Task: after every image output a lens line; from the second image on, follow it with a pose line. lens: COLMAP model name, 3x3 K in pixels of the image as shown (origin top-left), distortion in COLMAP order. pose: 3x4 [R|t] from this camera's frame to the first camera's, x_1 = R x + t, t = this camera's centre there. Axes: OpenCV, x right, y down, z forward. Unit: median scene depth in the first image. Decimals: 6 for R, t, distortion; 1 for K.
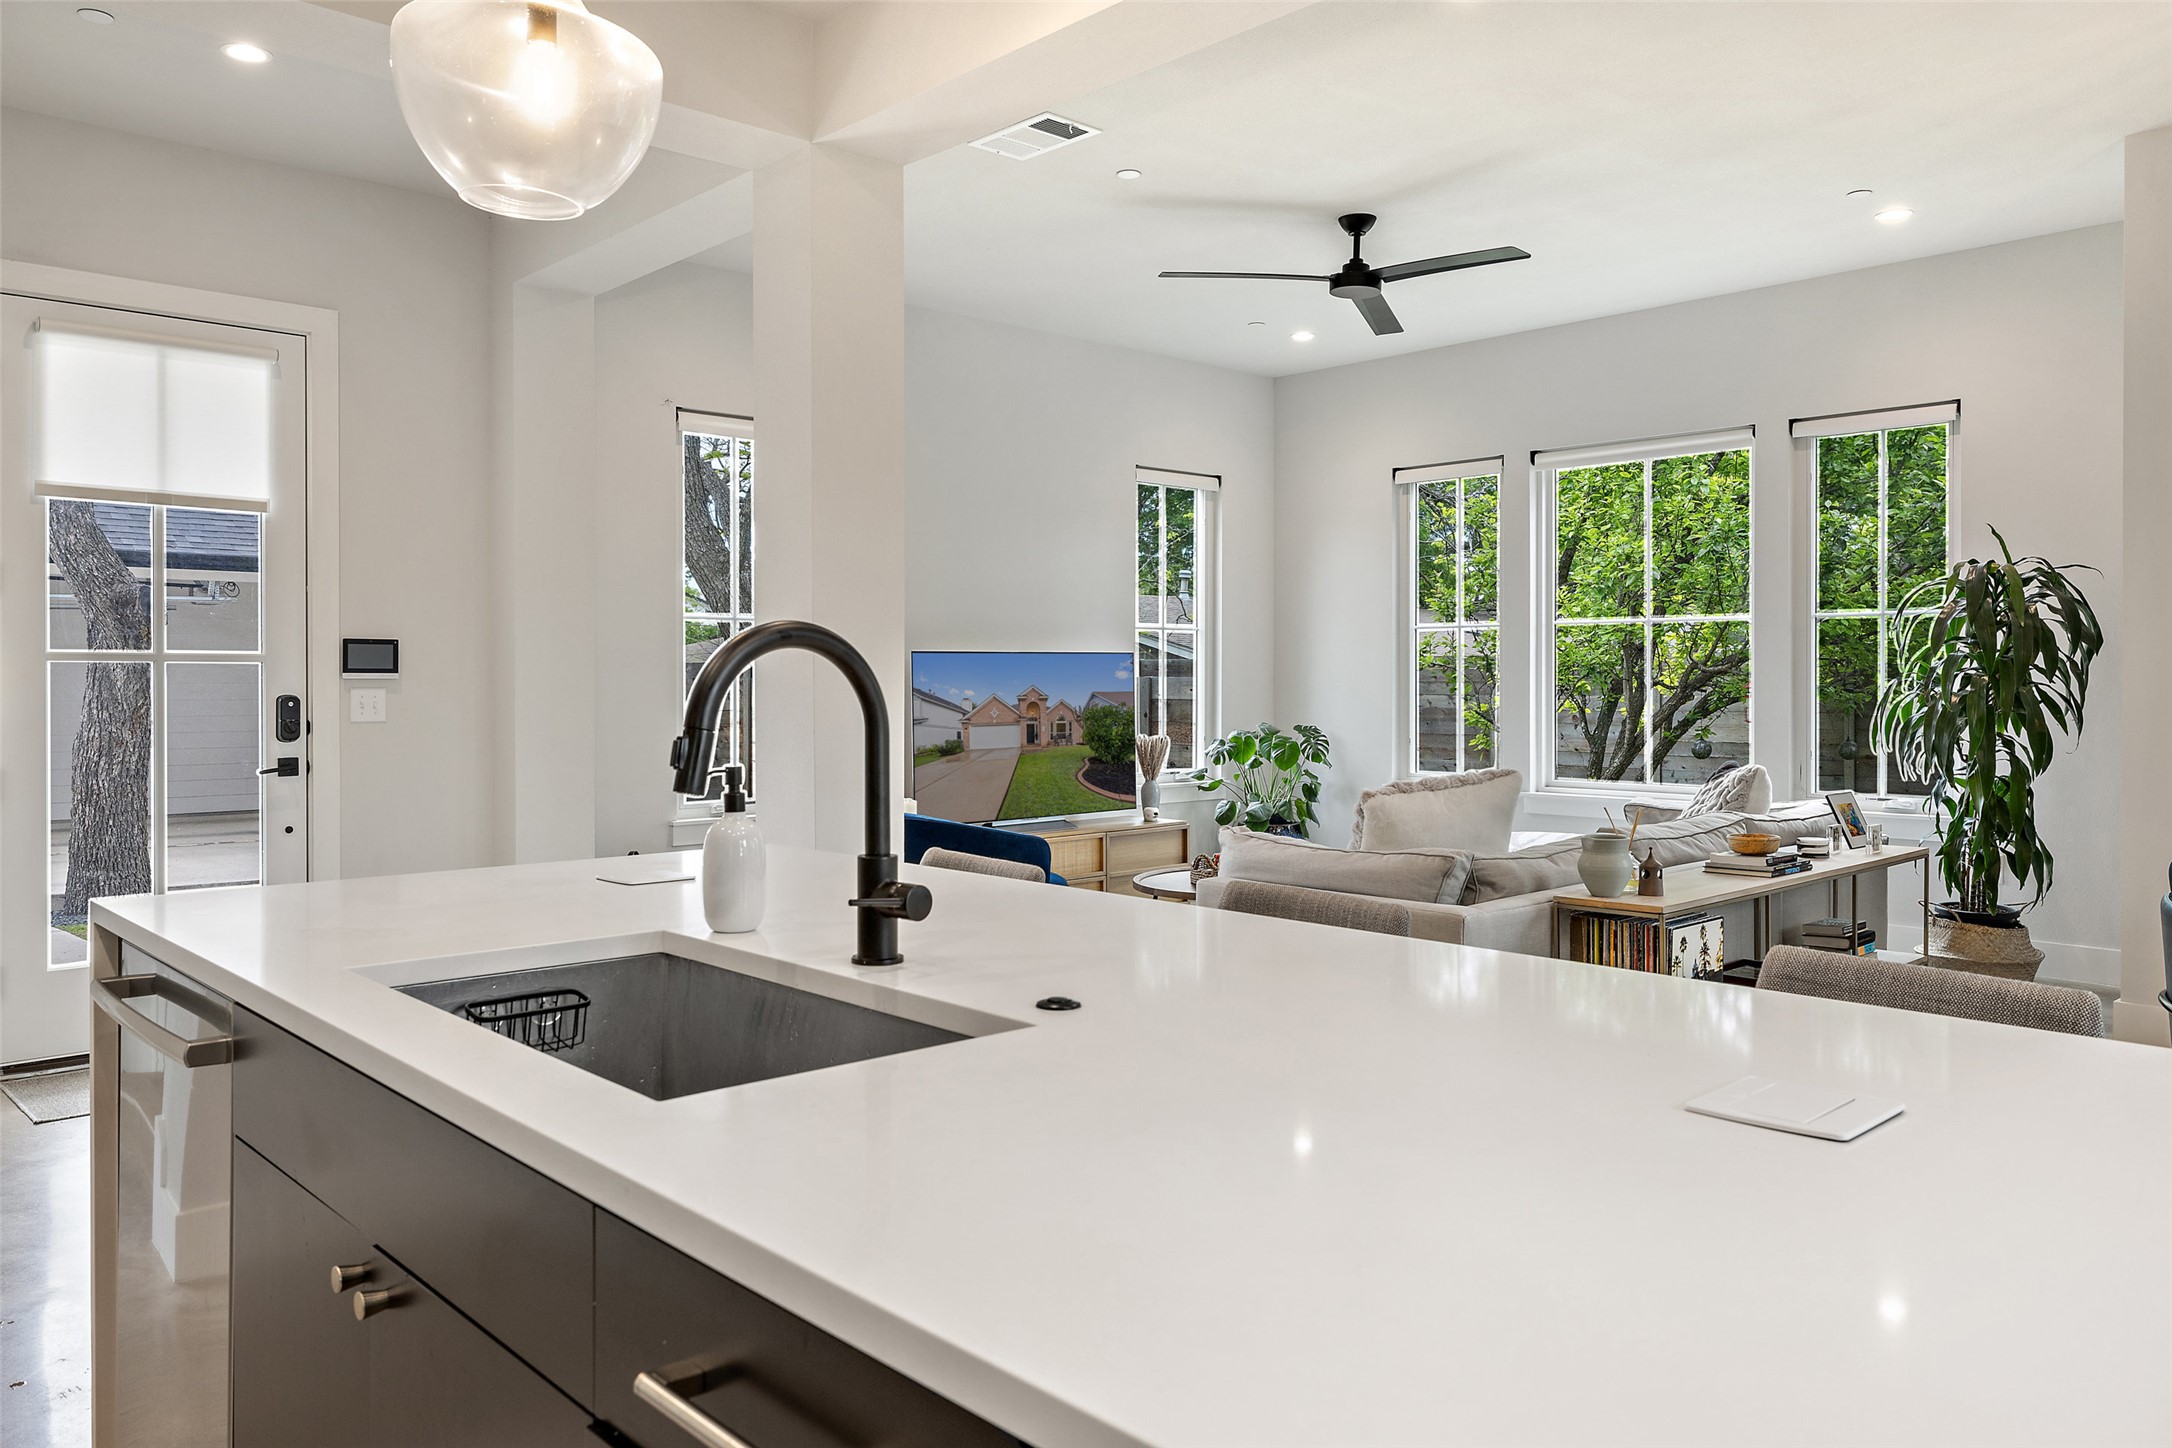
lens RADIAL K [[1556.6, 0, 1087.6], [0, 1556.6, 693.9], [0, 0, 1]] dist [-0.007744, 0.000711]
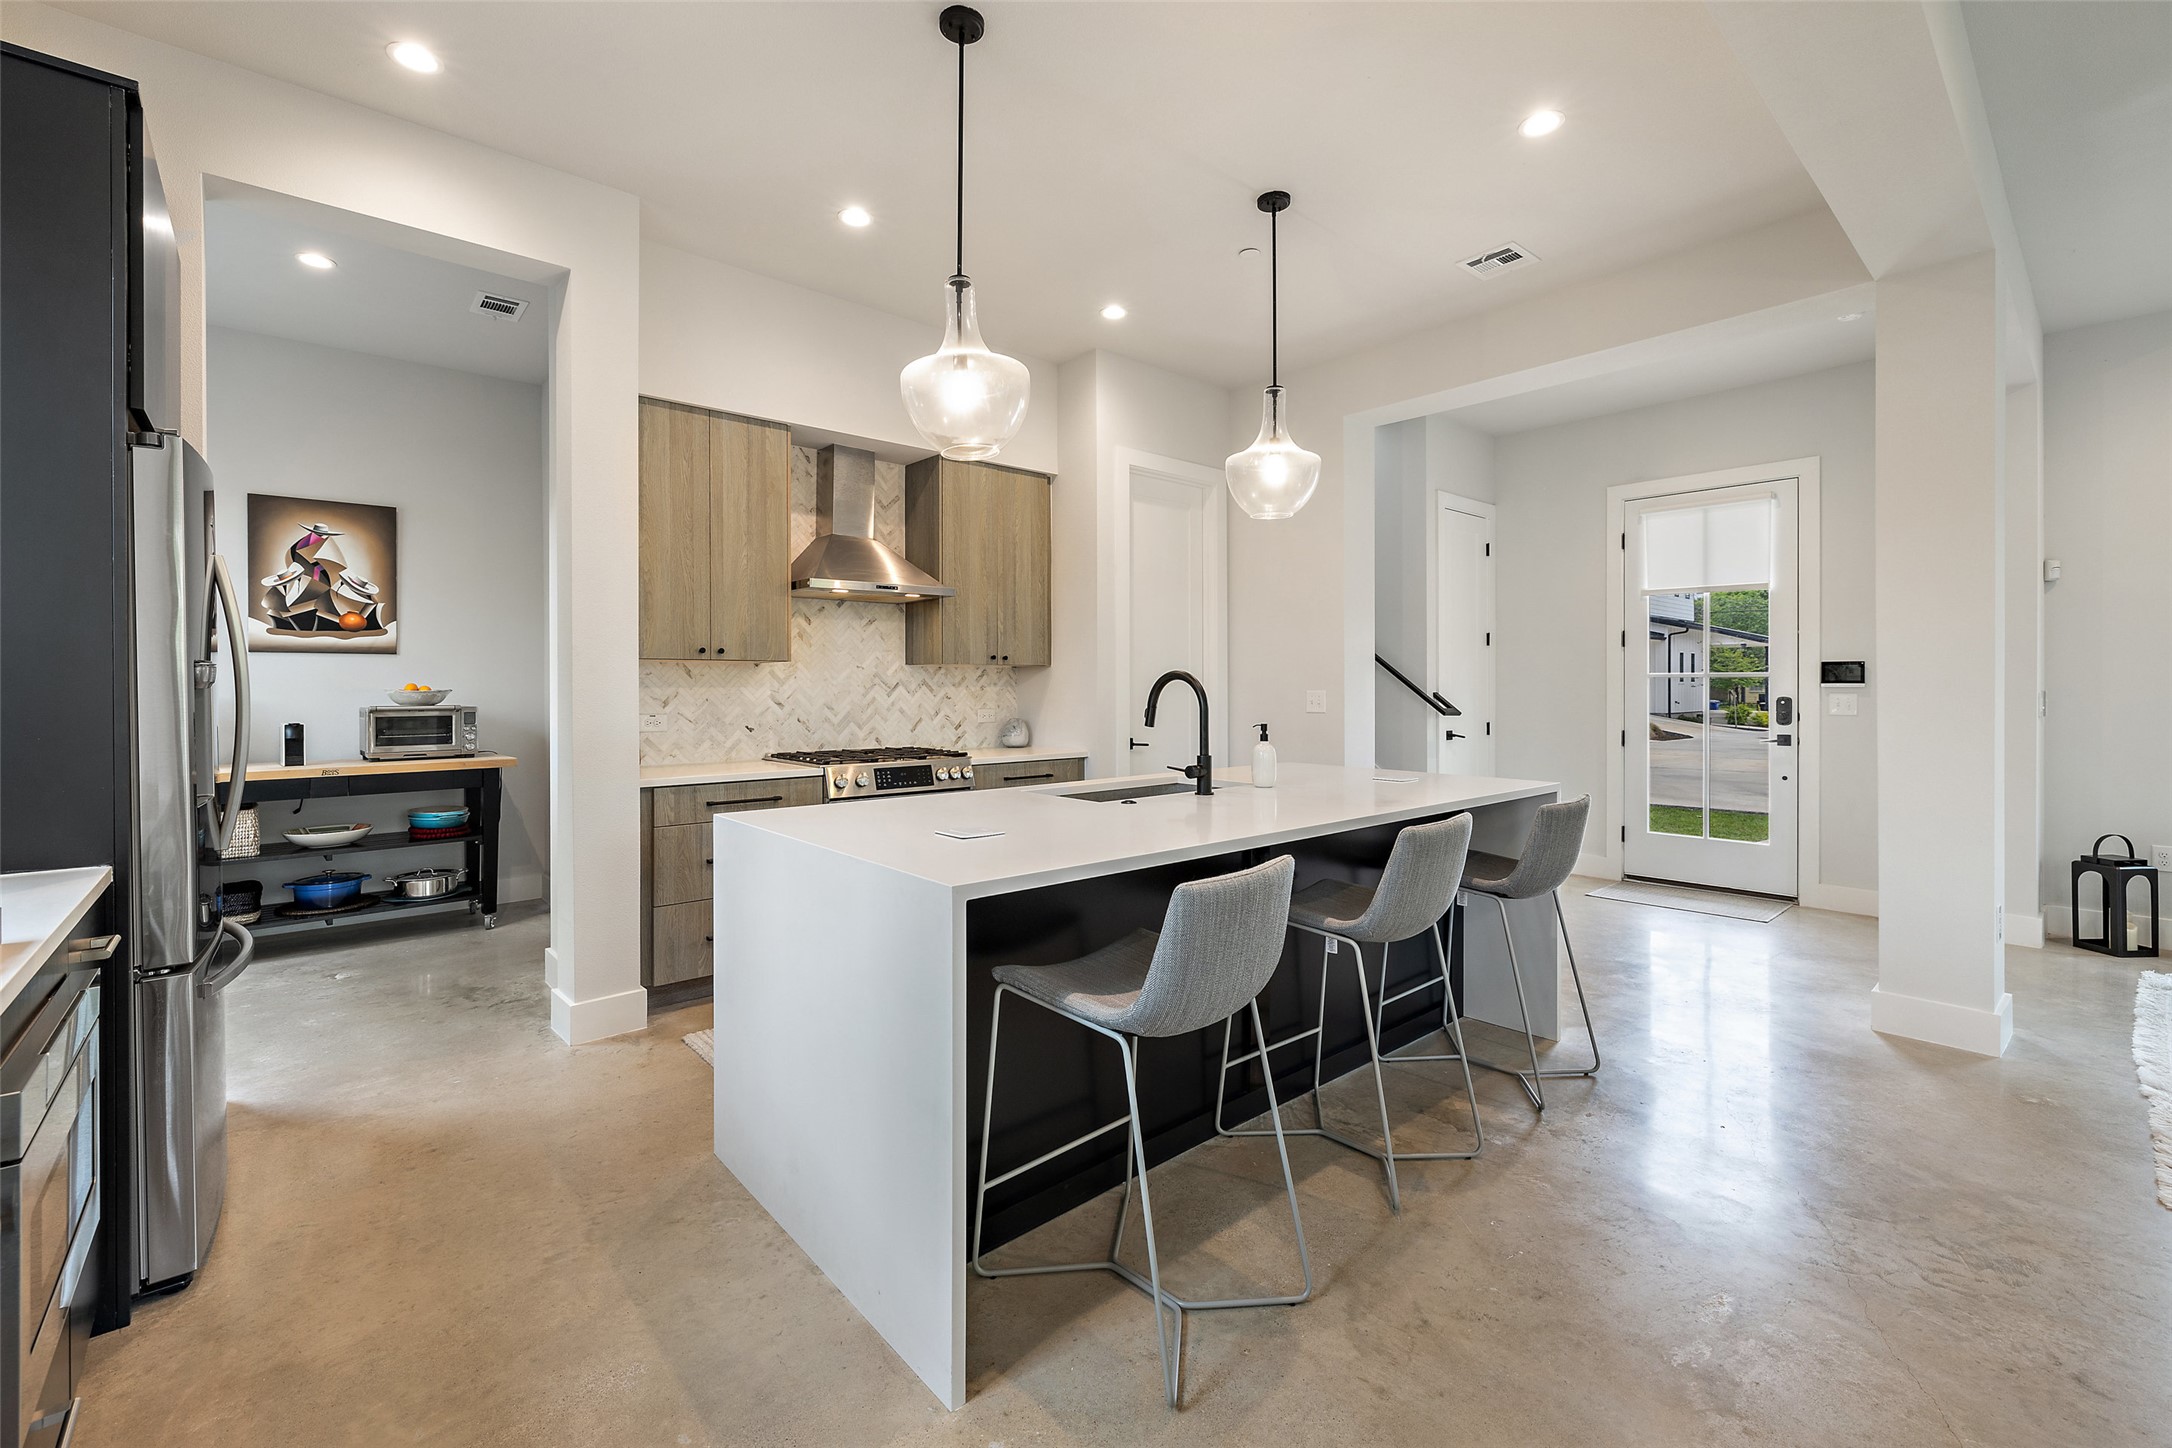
lens RADIAL K [[920.5, 0, 1087.3], [0, 920.5, 687.3], [0, 0, 1]] dist [0.001553, 0.000193]
pose [[-0.028949, 0.002178, -0.999579, 0.365109], [-0.008496, 0.999961, 0.002424, -0.004094], [0.999545, 0.008563, -0.028930, 0.208511]]
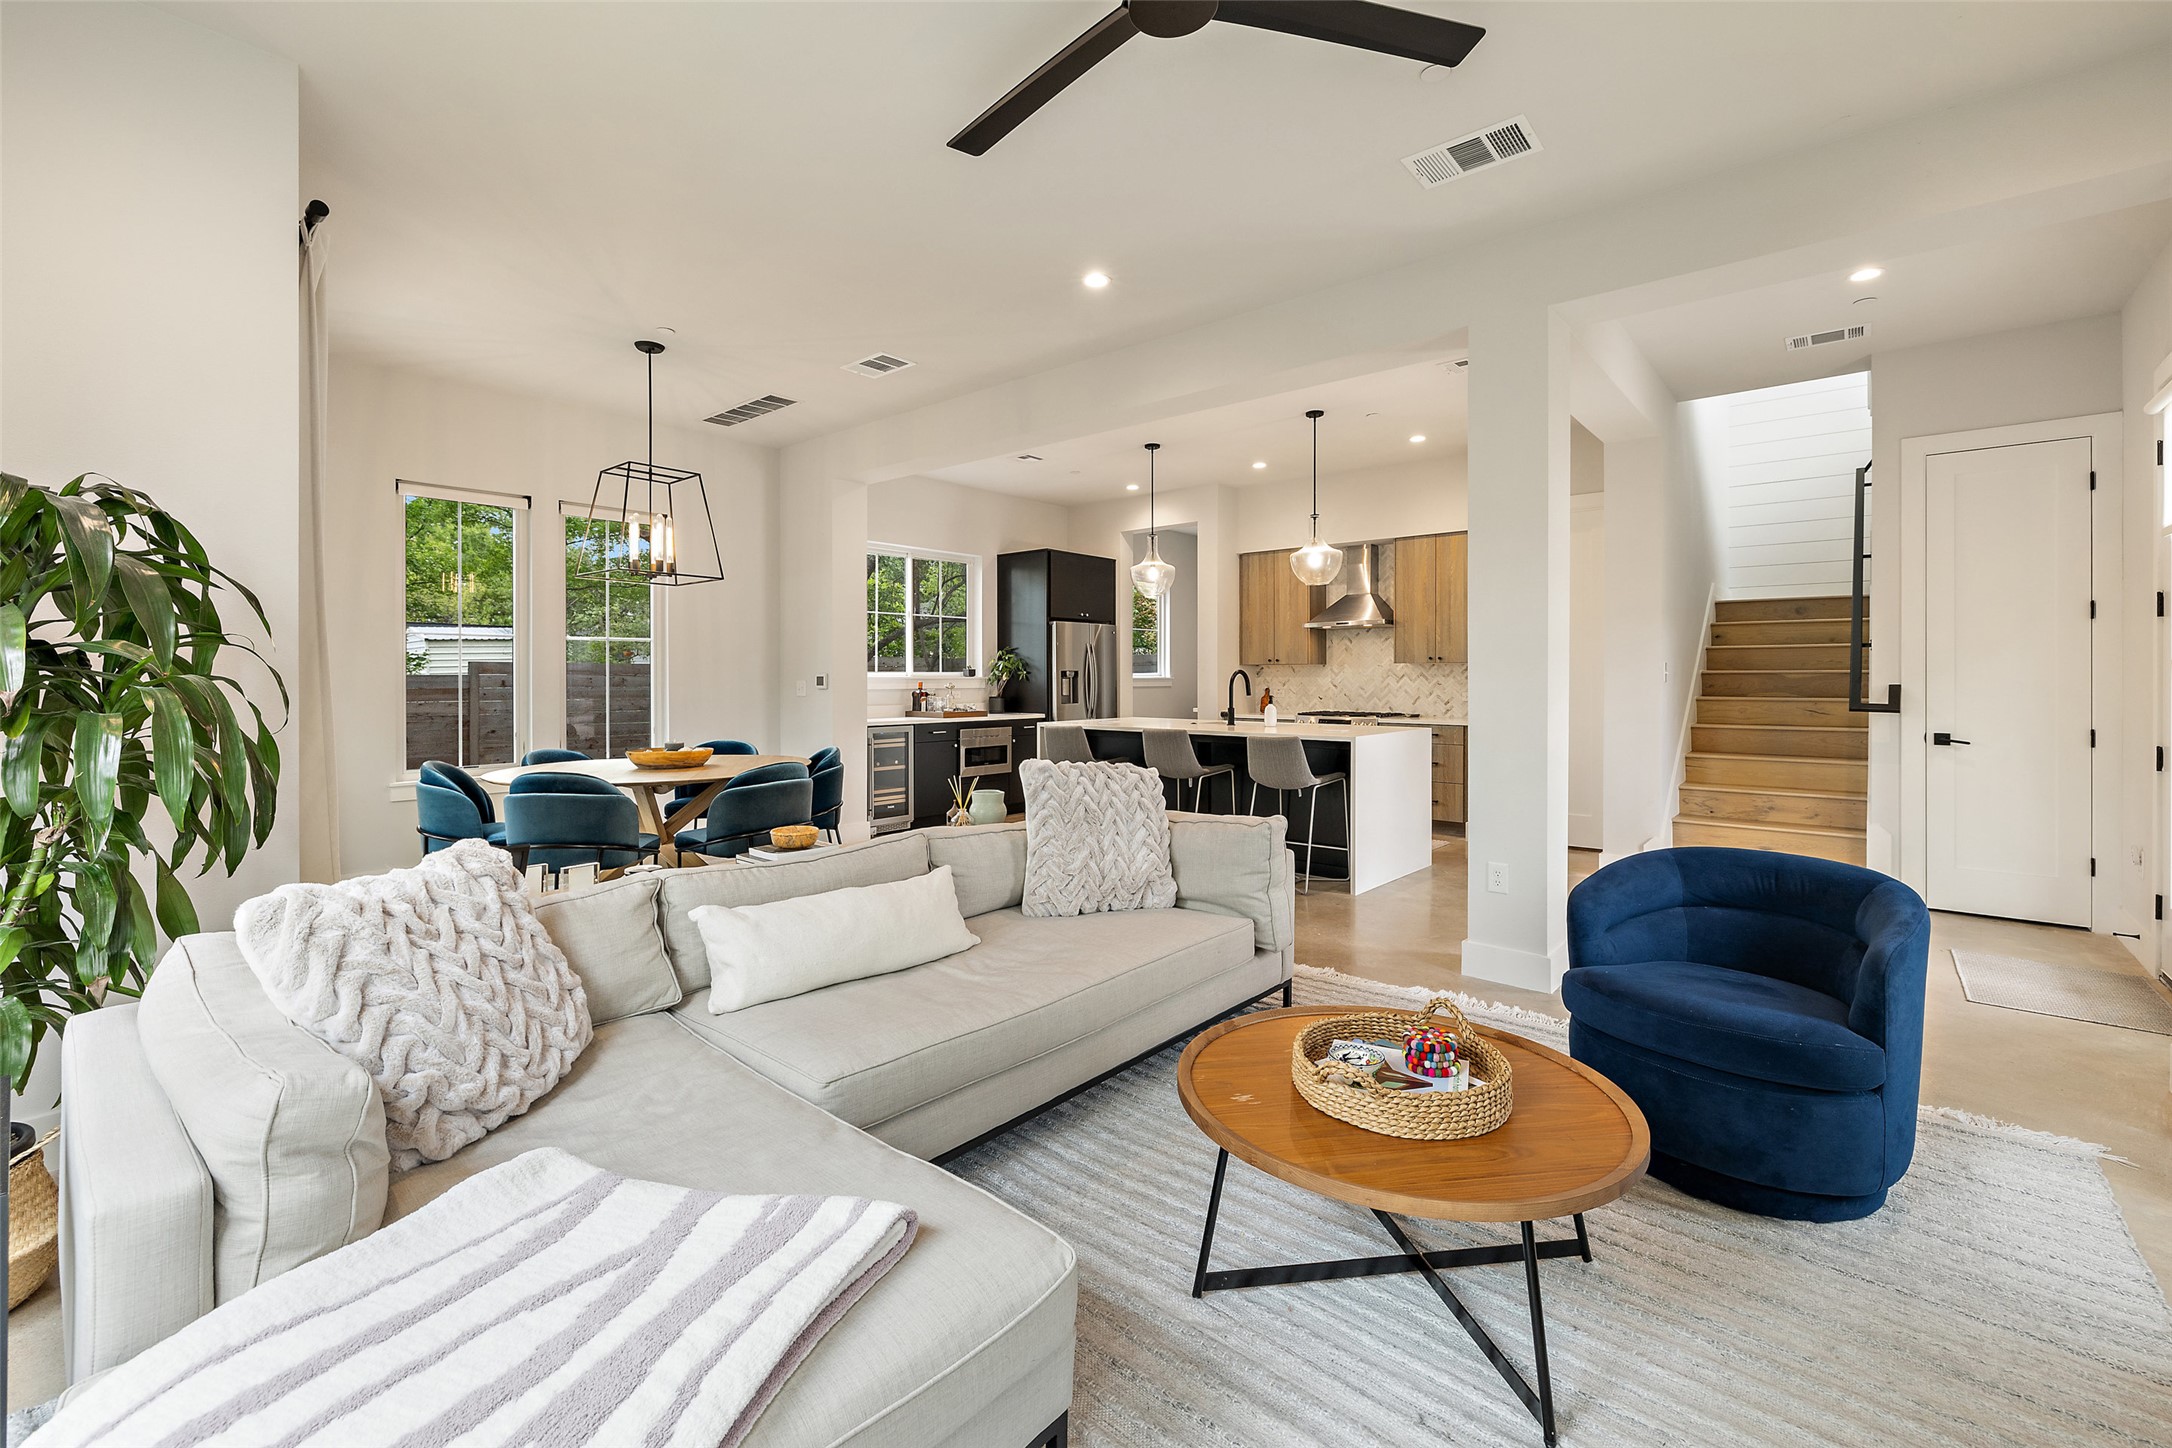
lens RADIAL K [[918.5, 0, 1091.9], [0, 918.5, 680.9], [0, 0, 1]] dist [0.000141, 0.000362]
pose [[-0.994033, 0.001869, -0.109061, 0.194733], [0.000329, 0.999900, 0.014133, -0.012724], [0.109077, 0.014013, -0.993935, 1.109846]]
